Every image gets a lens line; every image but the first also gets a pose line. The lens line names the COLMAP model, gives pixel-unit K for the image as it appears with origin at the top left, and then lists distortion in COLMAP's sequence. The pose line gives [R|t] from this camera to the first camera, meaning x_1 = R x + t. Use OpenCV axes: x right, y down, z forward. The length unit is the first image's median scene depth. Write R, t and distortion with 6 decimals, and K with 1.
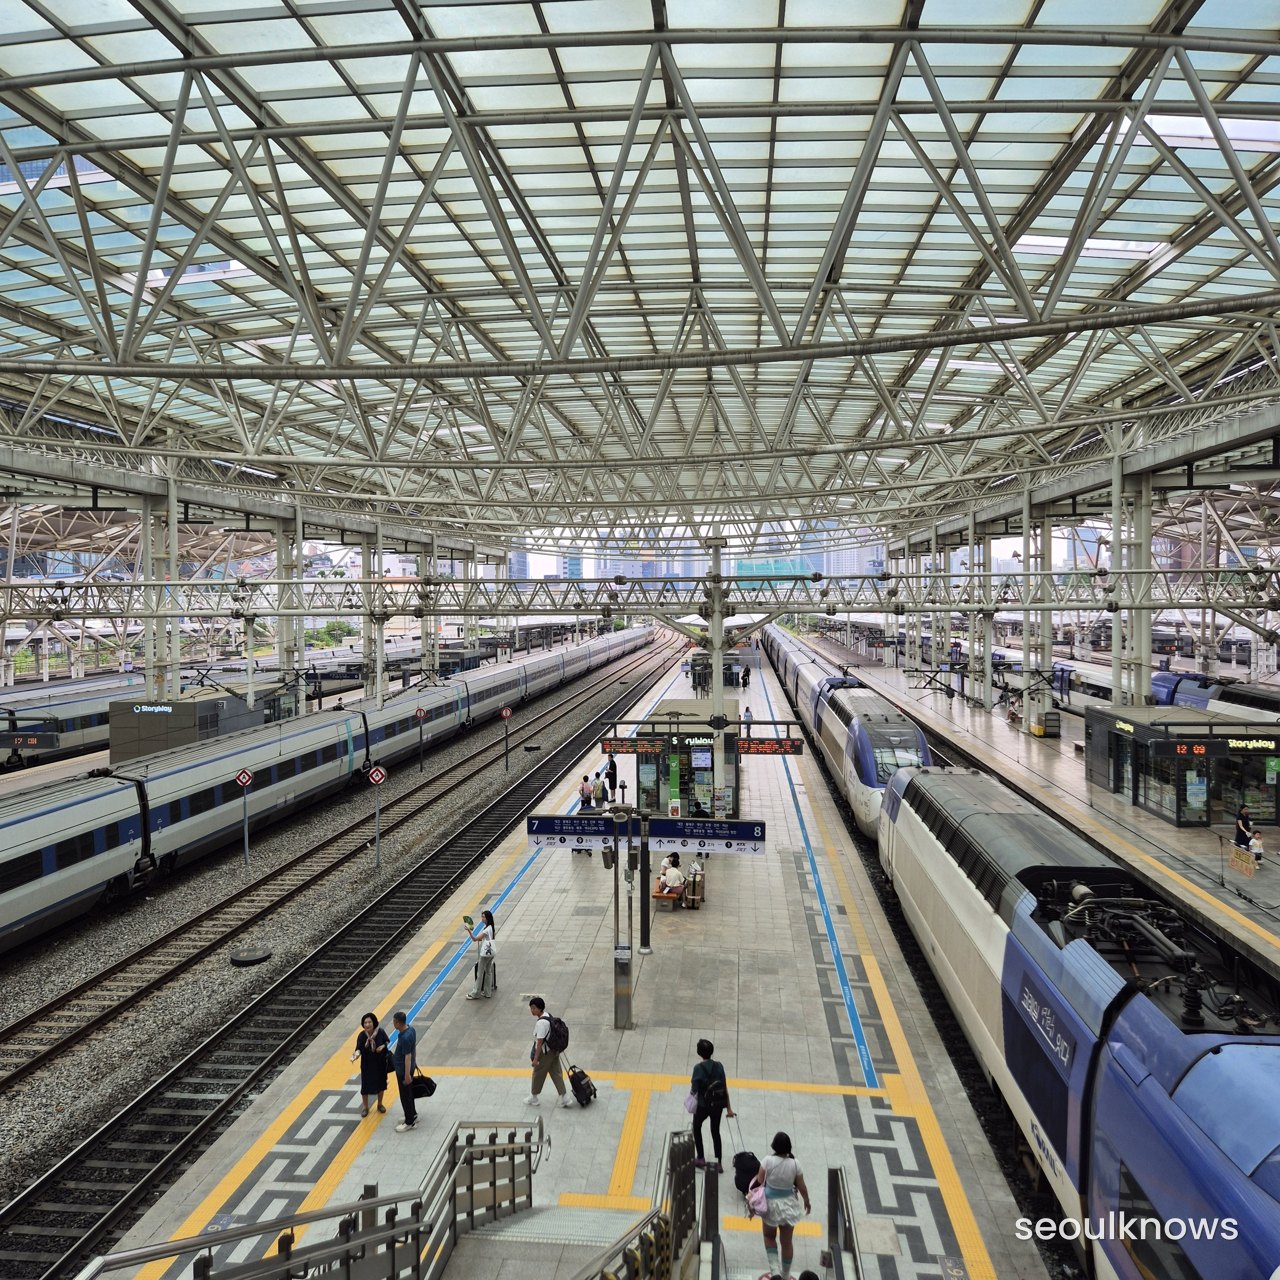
lens RADIAL K [[1130.7, 0, 596.1], [0, 1130.7, 620.0], [0, 0, 1]] dist [0.073153, -0.063509]
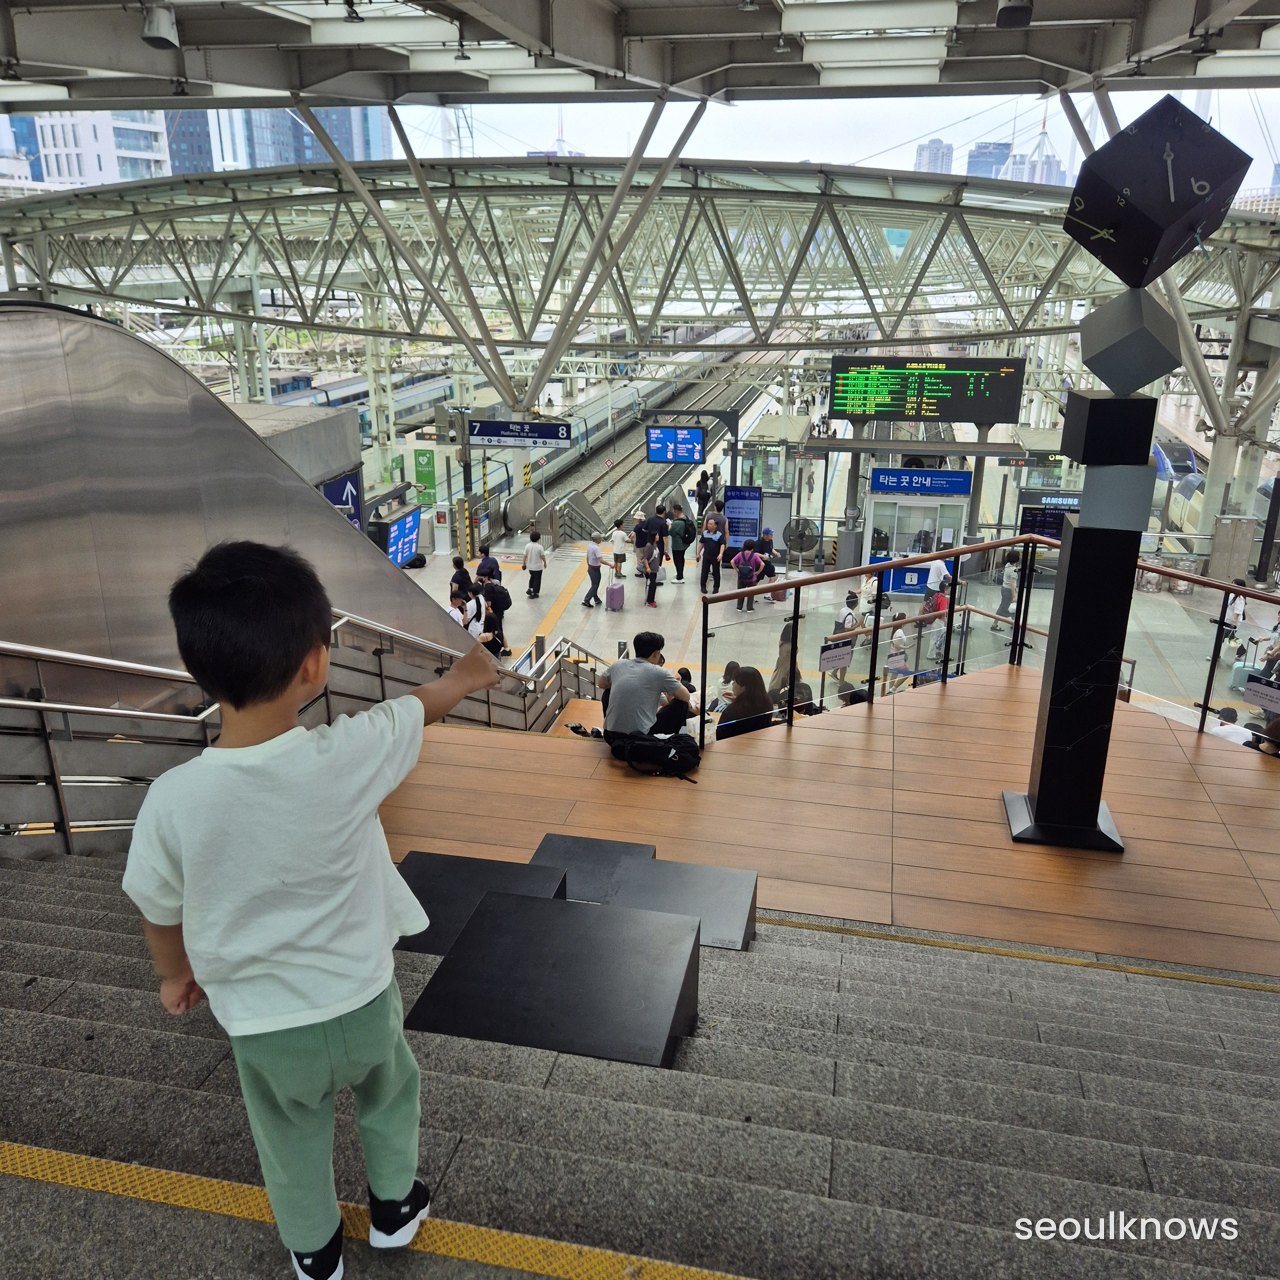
lens RADIAL K [[1125.5, 0, 600.7], [0, 1125.5, 649.8], [0, 0, 1]] dist [0.082300, -0.074338]
pose [[0.992864, 0.050752, -0.107910, 0.029145], [-0.013090, 0.945829, 0.324400, -0.247335], [0.118529, -0.320672, 0.939745, -1.224829]]
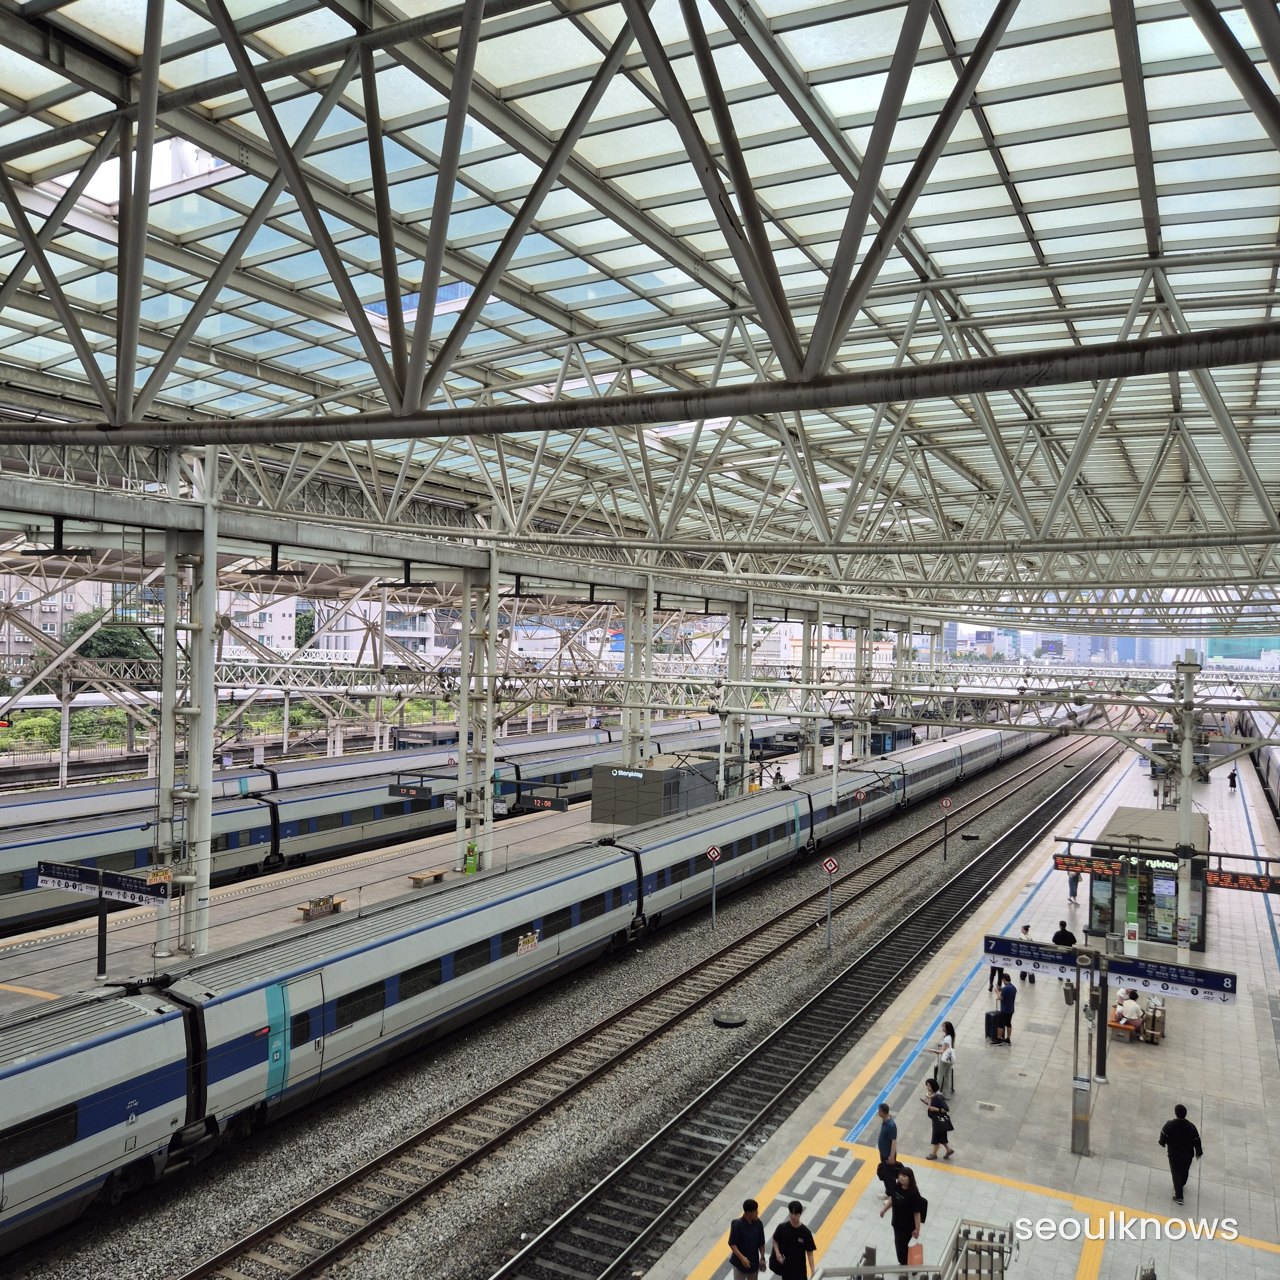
lens RADIAL K [[1125.5, 0, 600.7], [0, 1125.5, 649.8], [0, 0, 1]] dist [0.082300, -0.074338]
pose [[0.933712, 0.037937, -0.356011, -0.022728], [-0.043955, 0.998994, -0.008828, -0.066644], [0.355318, 0.023891, 0.934440, -0.141807]]
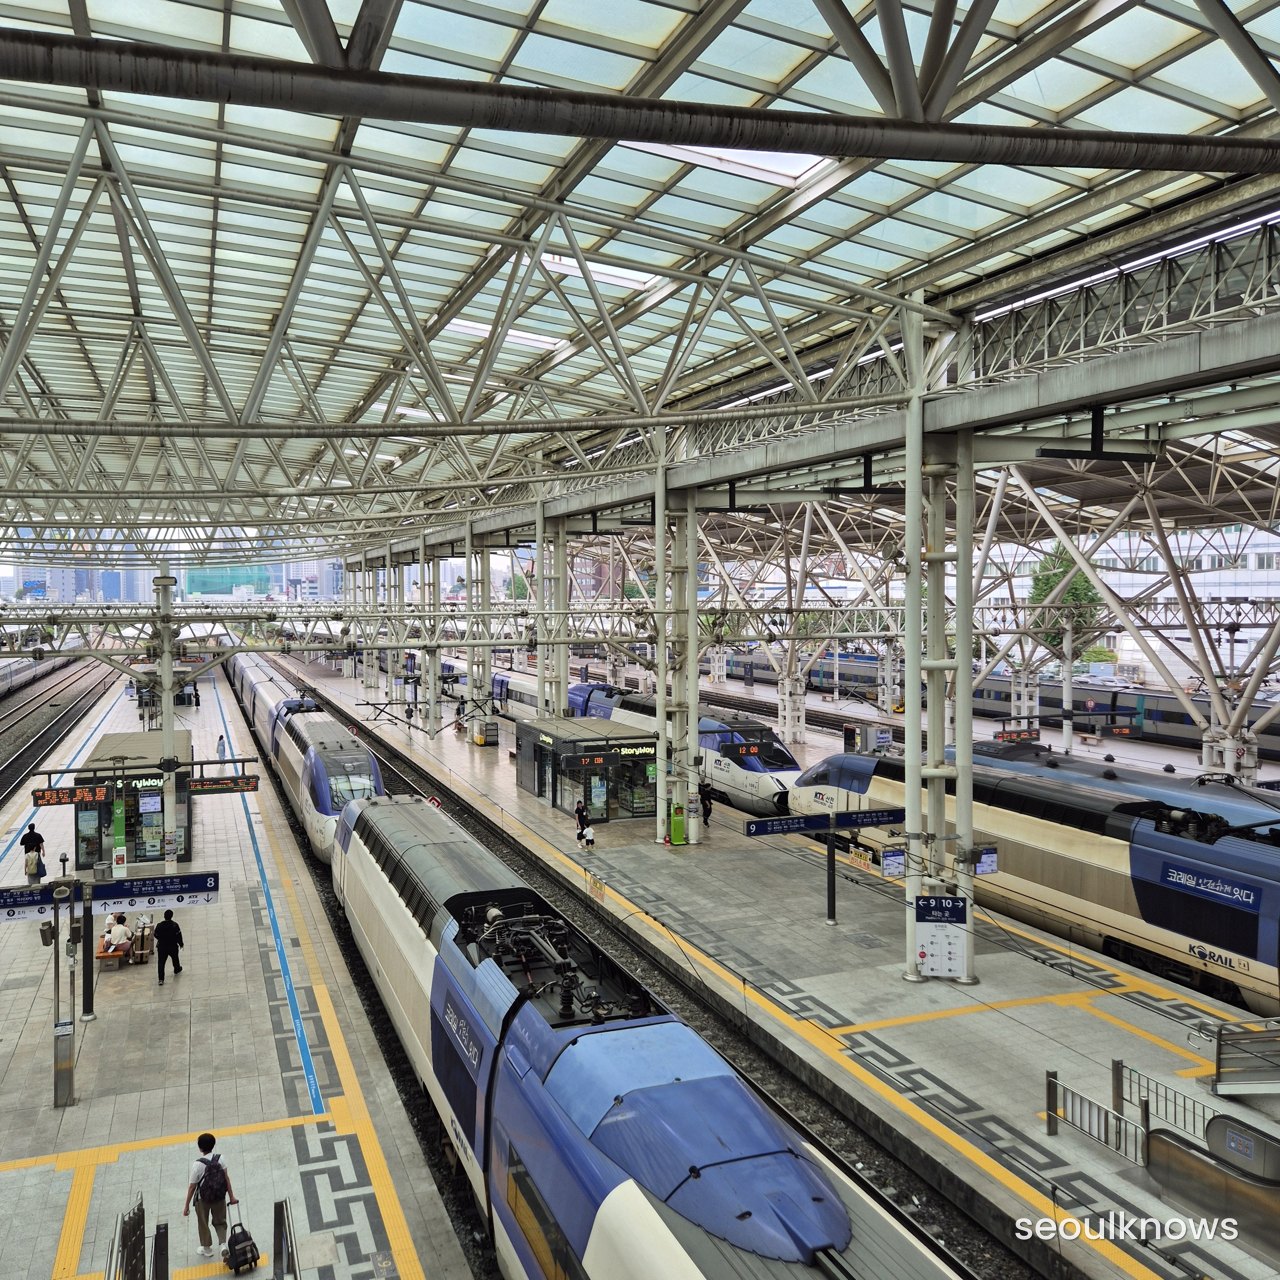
lens RADIAL K [[1134.2, 0, 599.4], [0, 1134.2, 634.4], [0, 0, 1]] dist [0.083257, -0.086956]
pose [[0.892319, -0.011194, 0.451267, -0.007288], [0.006204, 0.999902, 0.012536, -0.040670], [-0.451363, -0.008386, 0.892301, -0.065094]]
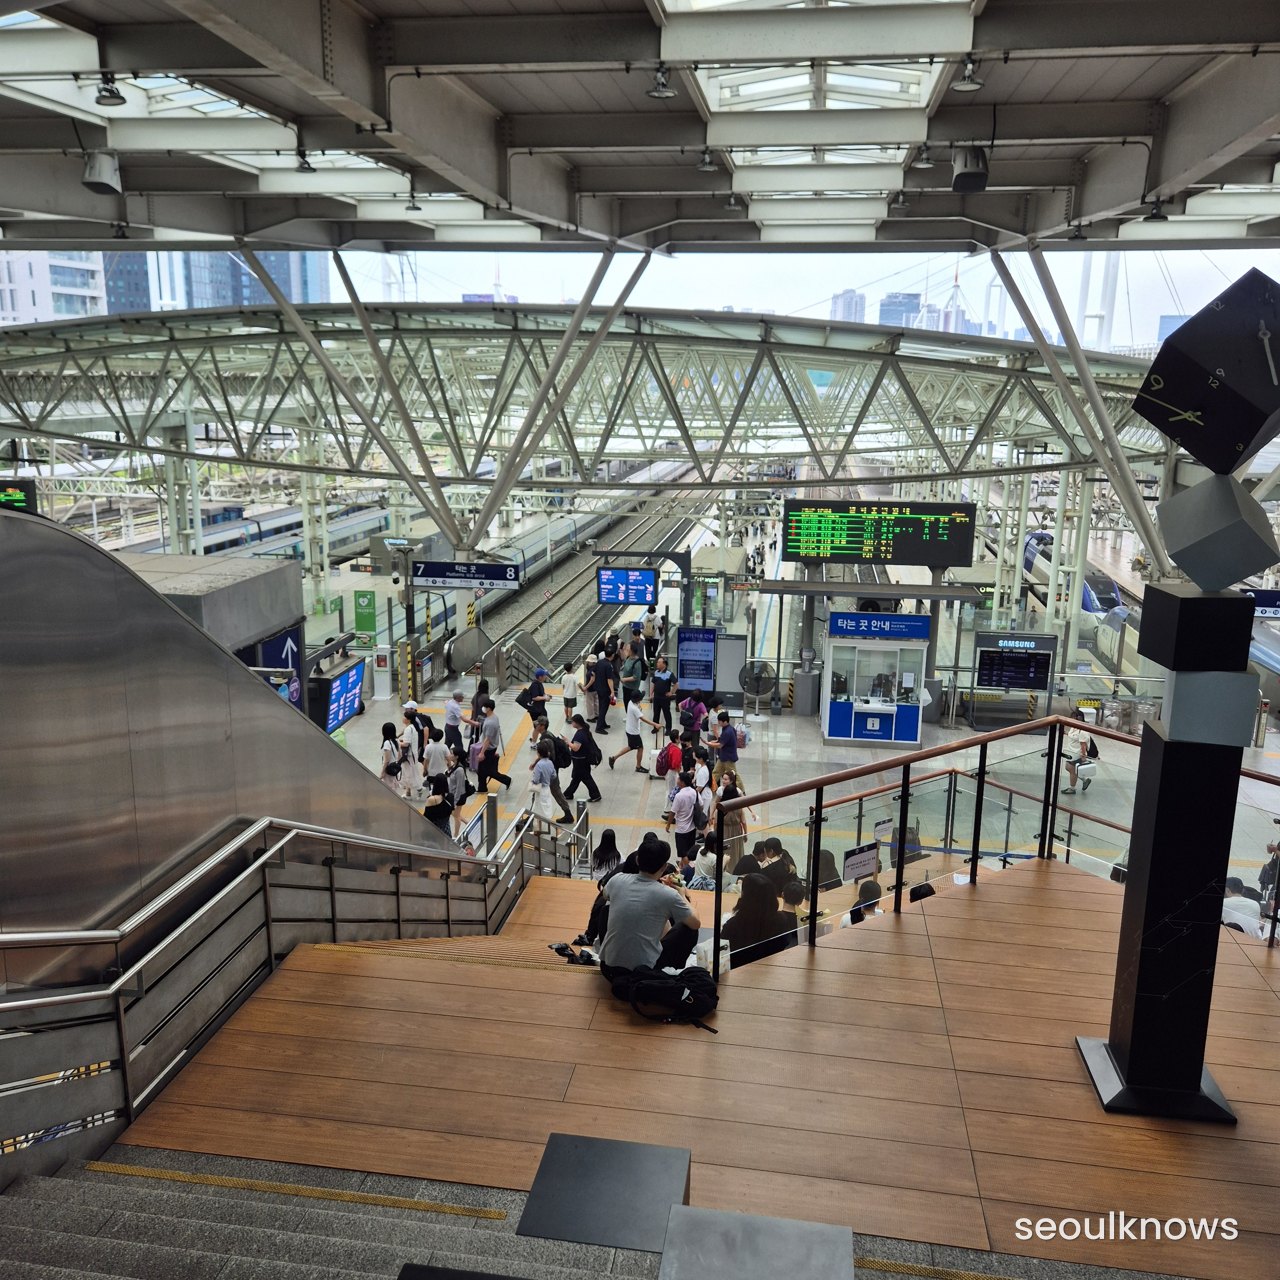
lens RADIAL K [[1134.2, 0, 599.4], [0, 1134.2, 634.4], [0, 0, 1]] dist [0.083257, -0.086956]
pose [[0.997900, 0.034663, -0.054724, 0.009665], [-0.022748, 0.978503, 0.204975, -0.254309], [0.060652, -0.203299, 0.977236, -1.184777]]
